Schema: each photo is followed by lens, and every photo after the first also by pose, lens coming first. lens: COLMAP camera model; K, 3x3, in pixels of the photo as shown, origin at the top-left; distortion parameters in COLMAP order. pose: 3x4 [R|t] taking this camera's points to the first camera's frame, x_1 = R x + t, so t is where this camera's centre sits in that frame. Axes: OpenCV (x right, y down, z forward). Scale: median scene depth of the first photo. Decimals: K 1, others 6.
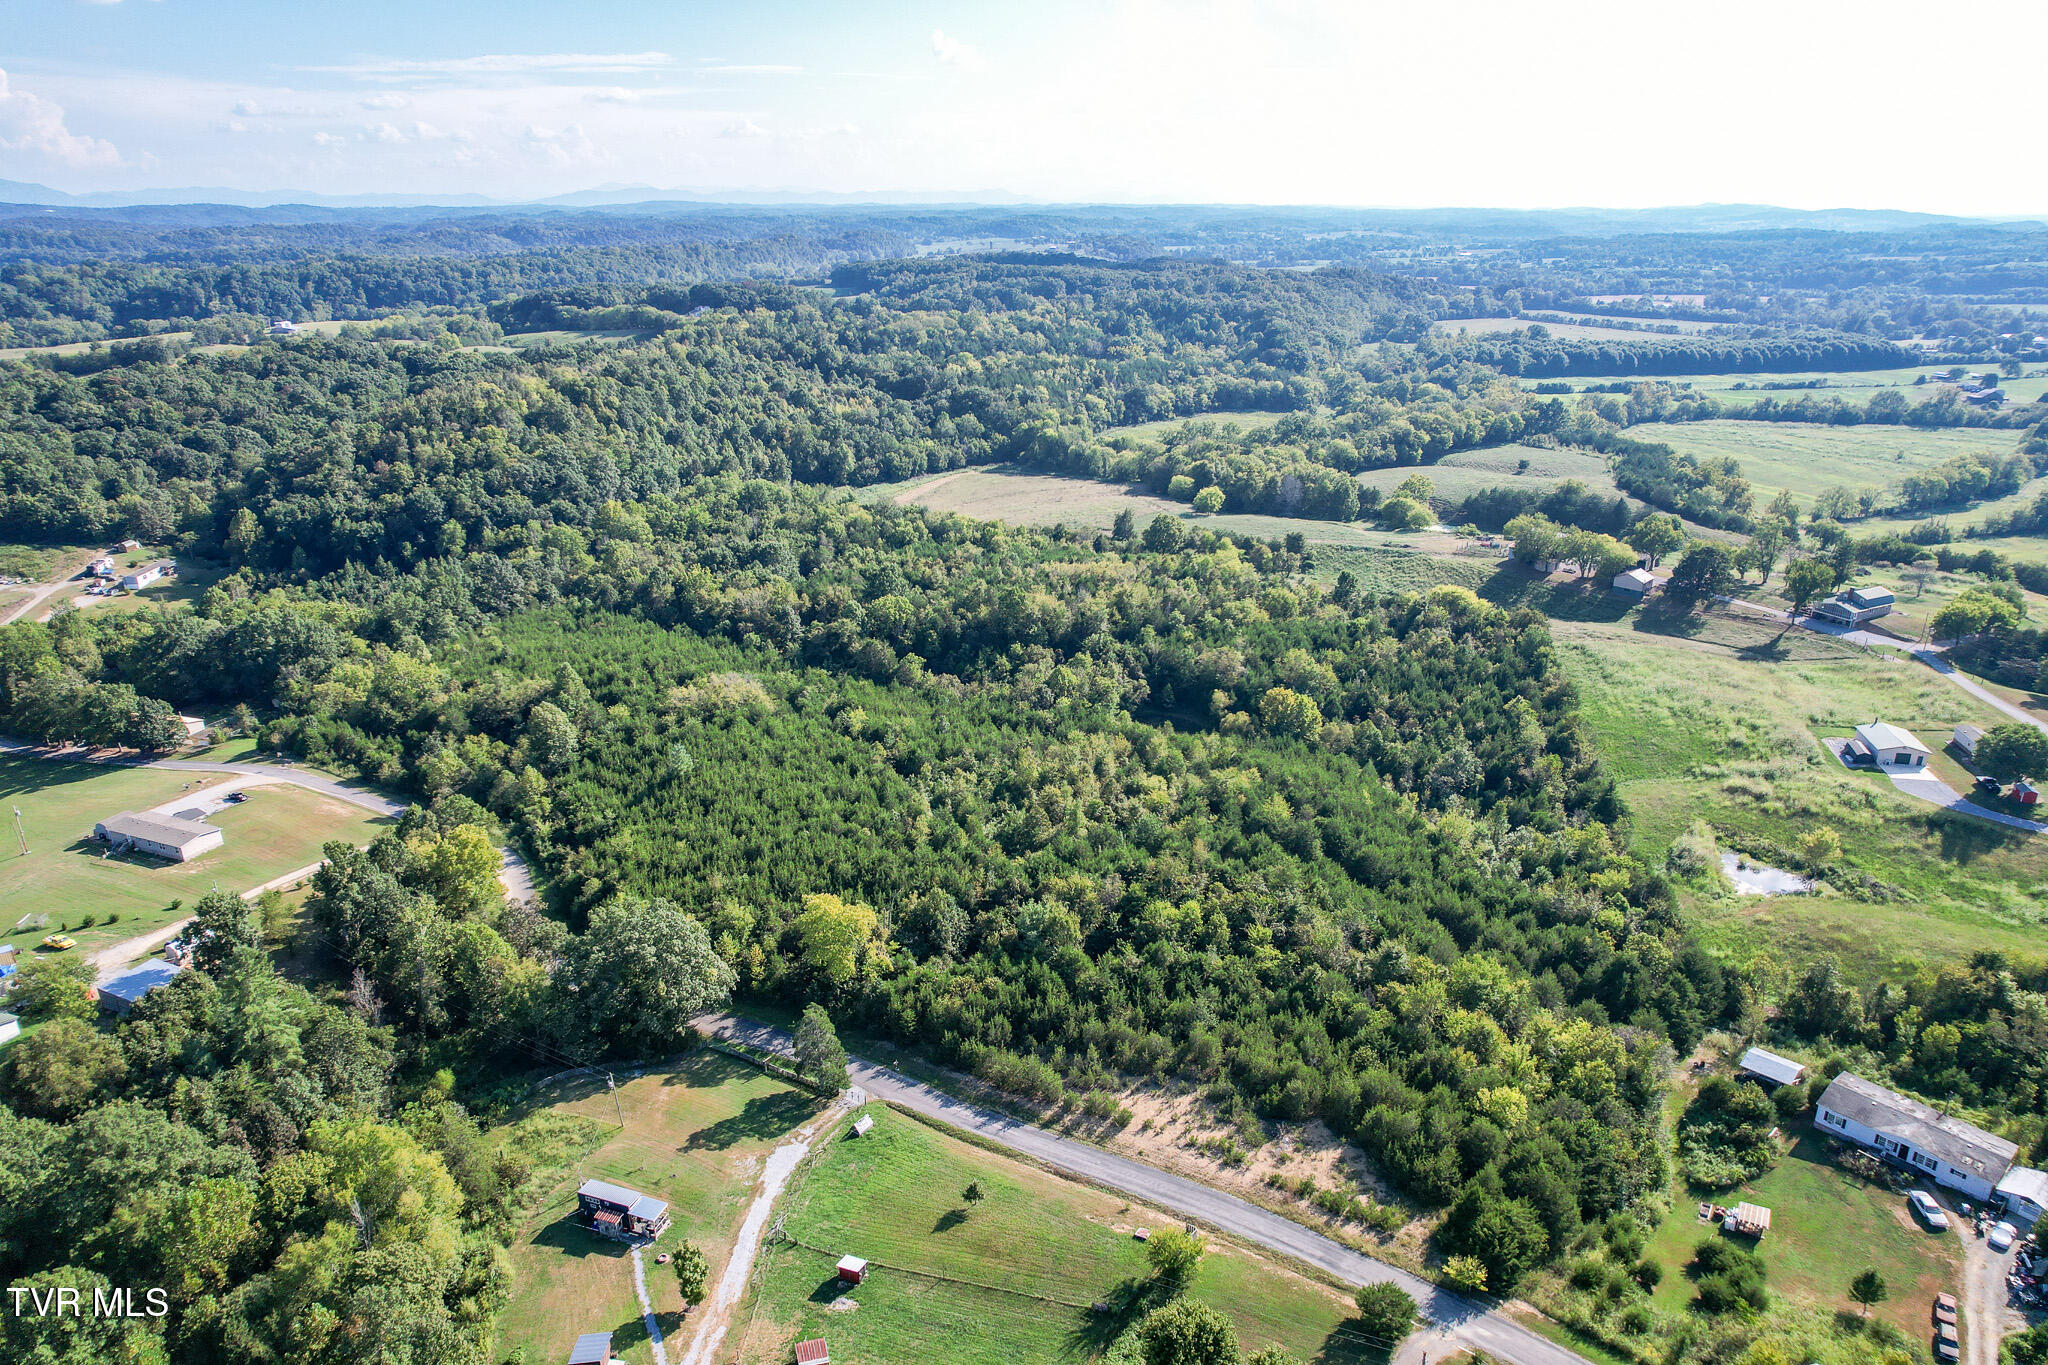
lens RADIAL K [[1295.0, 0, 1028.3], [0, 1295.0, 706.2], [0, 0, 1]] dist [-0.077488, 0.061293]
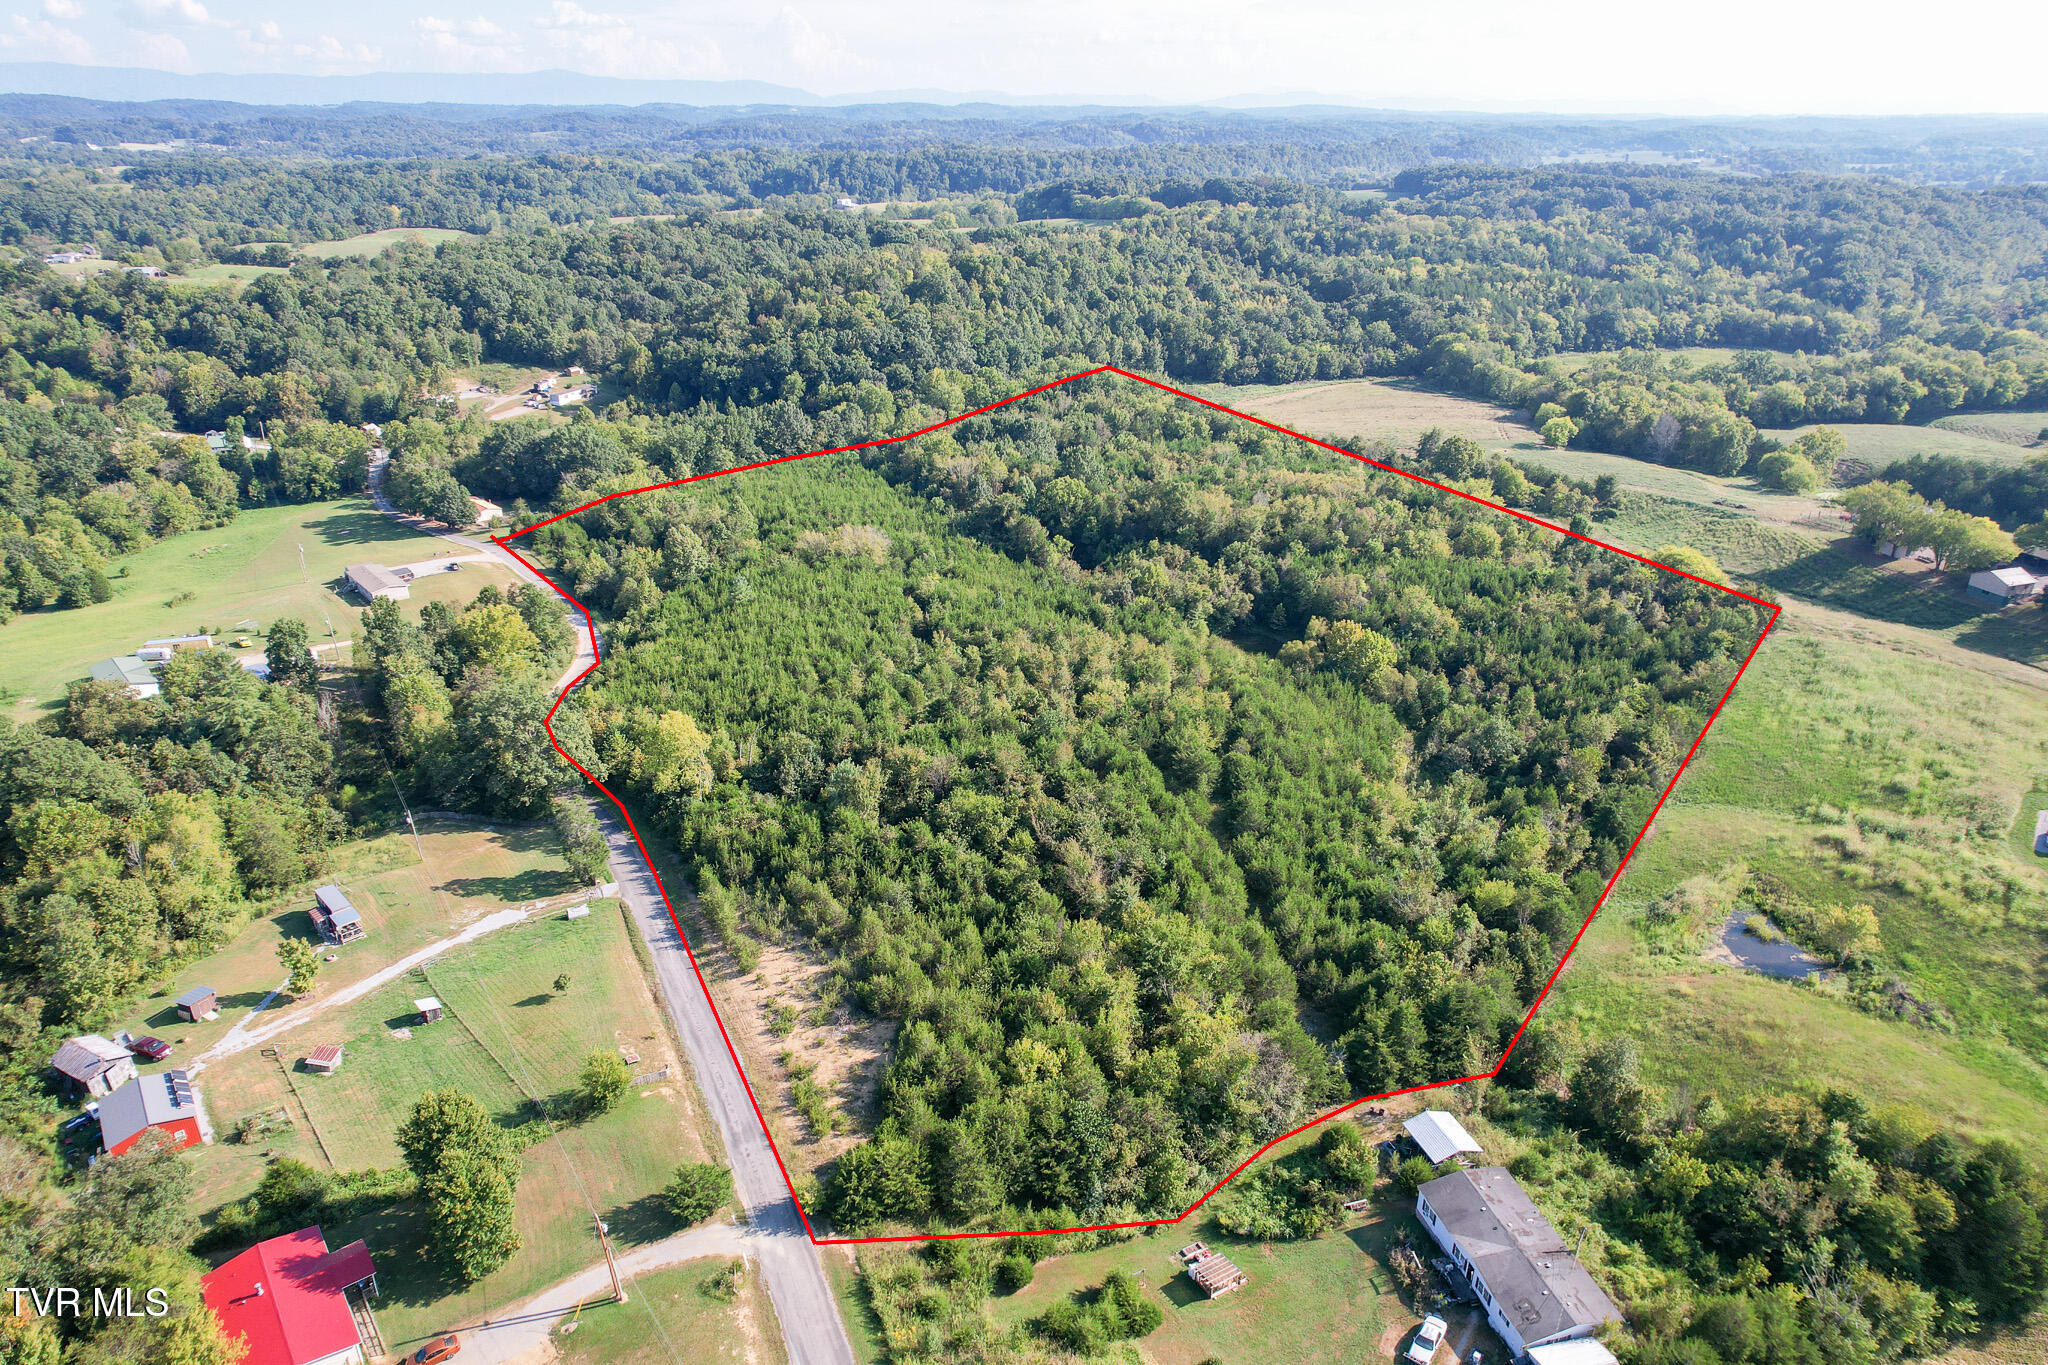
lens RADIAL K [[1303.3, 0, 1028.3], [0, 1303.3, 684.7], [0, 0, 1]] dist [-0.079520, 0.067168]
pose [[0.893350, 0.183238, -0.410305, 0.366952], [-0.163412, 0.983042, 0.083222, -0.009138], [0.418596, -0.007297, 0.908143, 0.099985]]
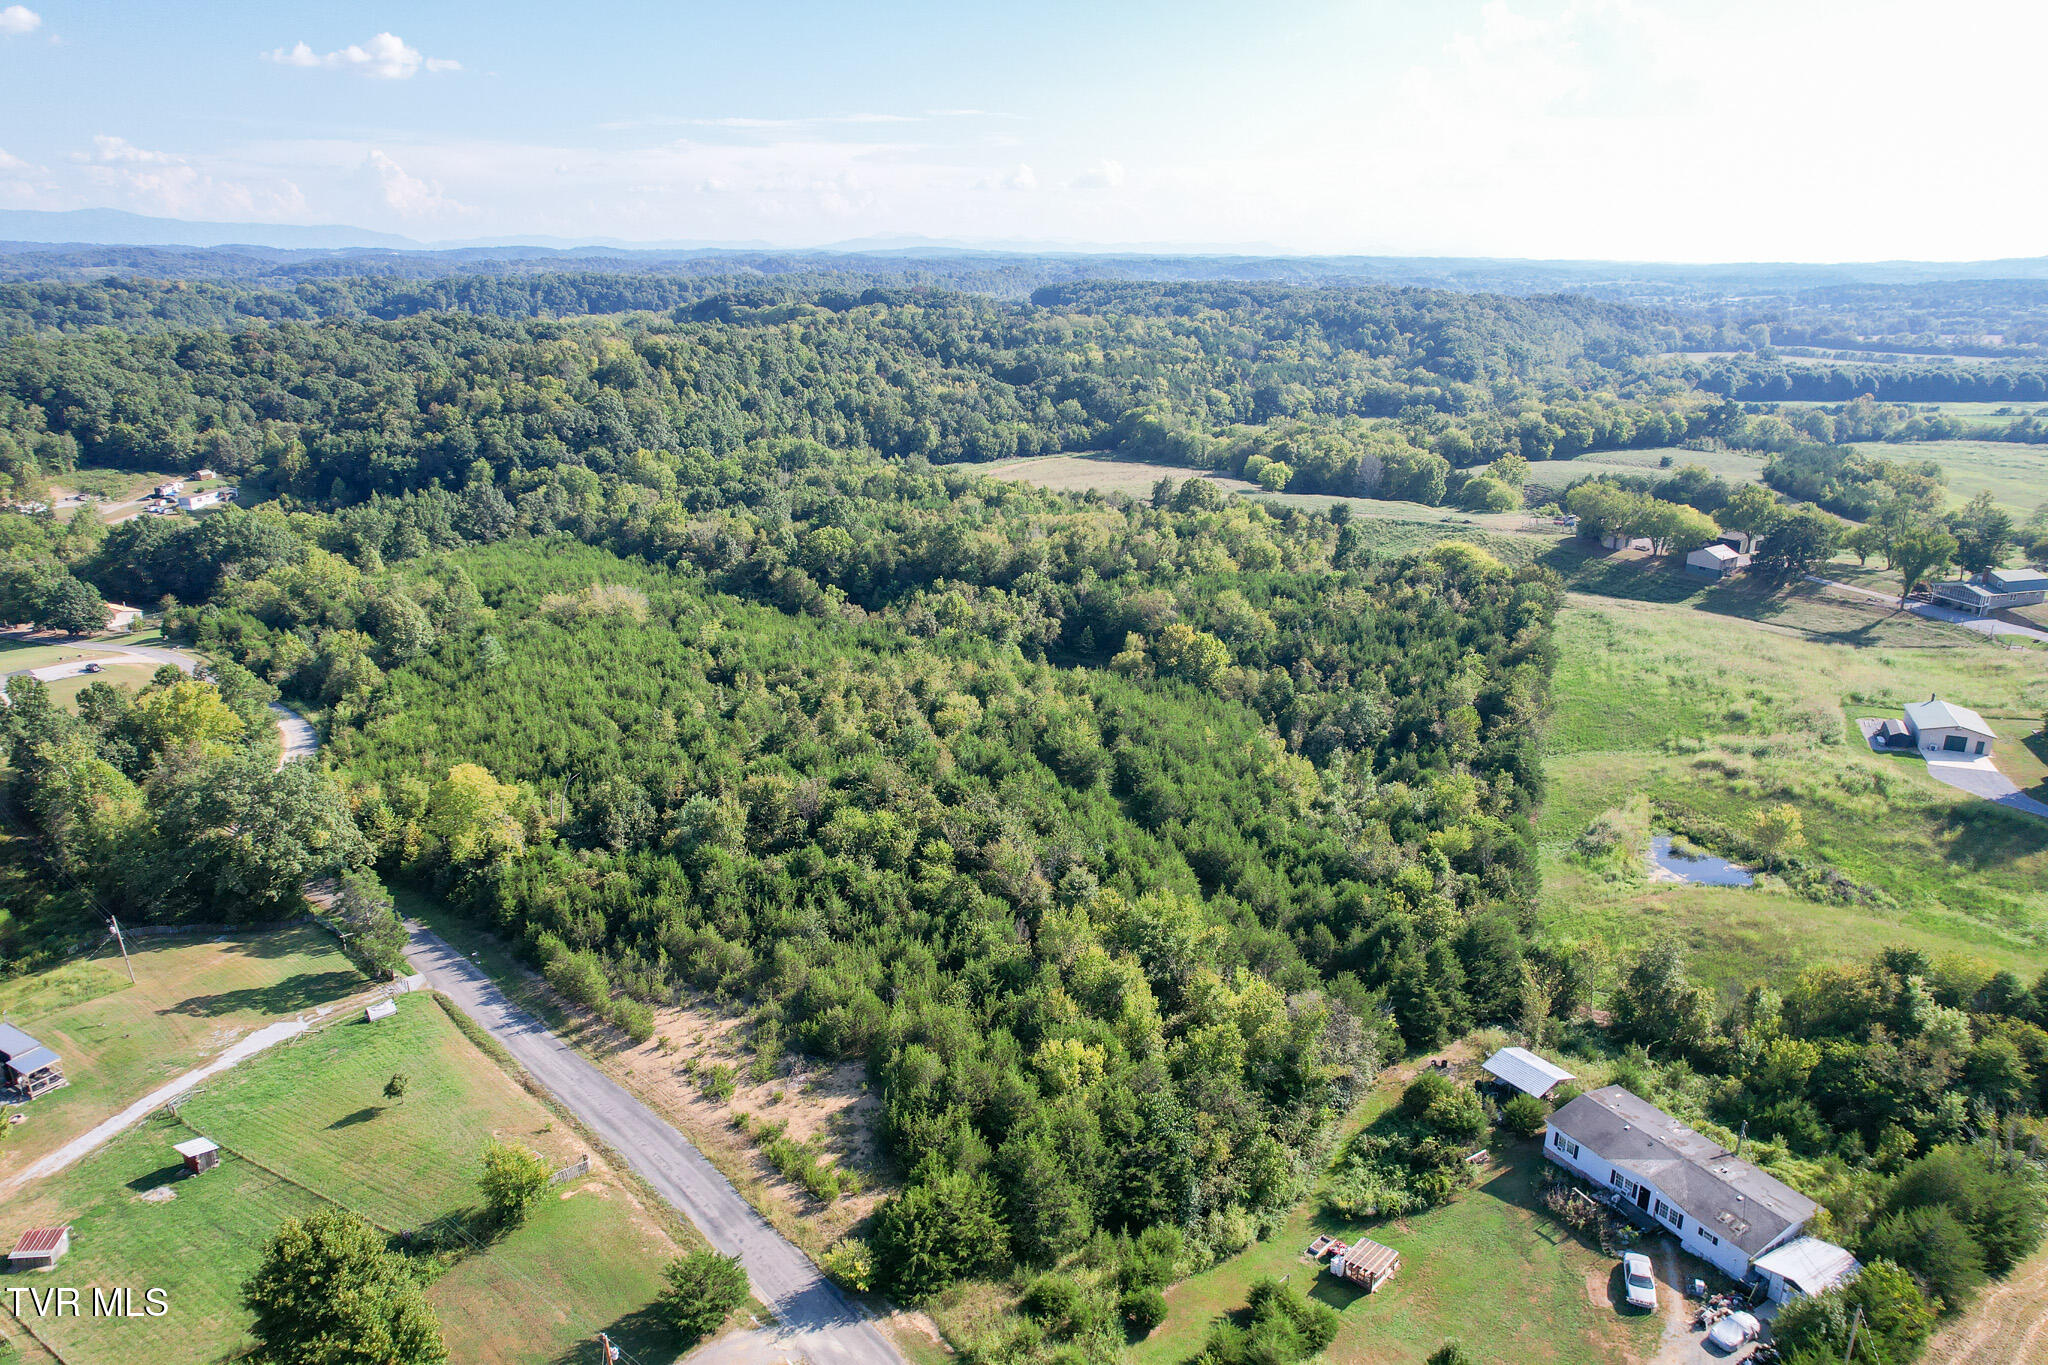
lens RADIAL K [[1303.3, 0, 1028.3], [0, 1303.3, 684.7], [0, 0, 1]] dist [-0.079520, 0.067168]
pose [[0.982127, 0.063384, -0.177229, 0.248061], [-0.072547, 0.996317, -0.045702, 0.071353], [0.173679, 0.057743, 0.983108, 0.140569]]
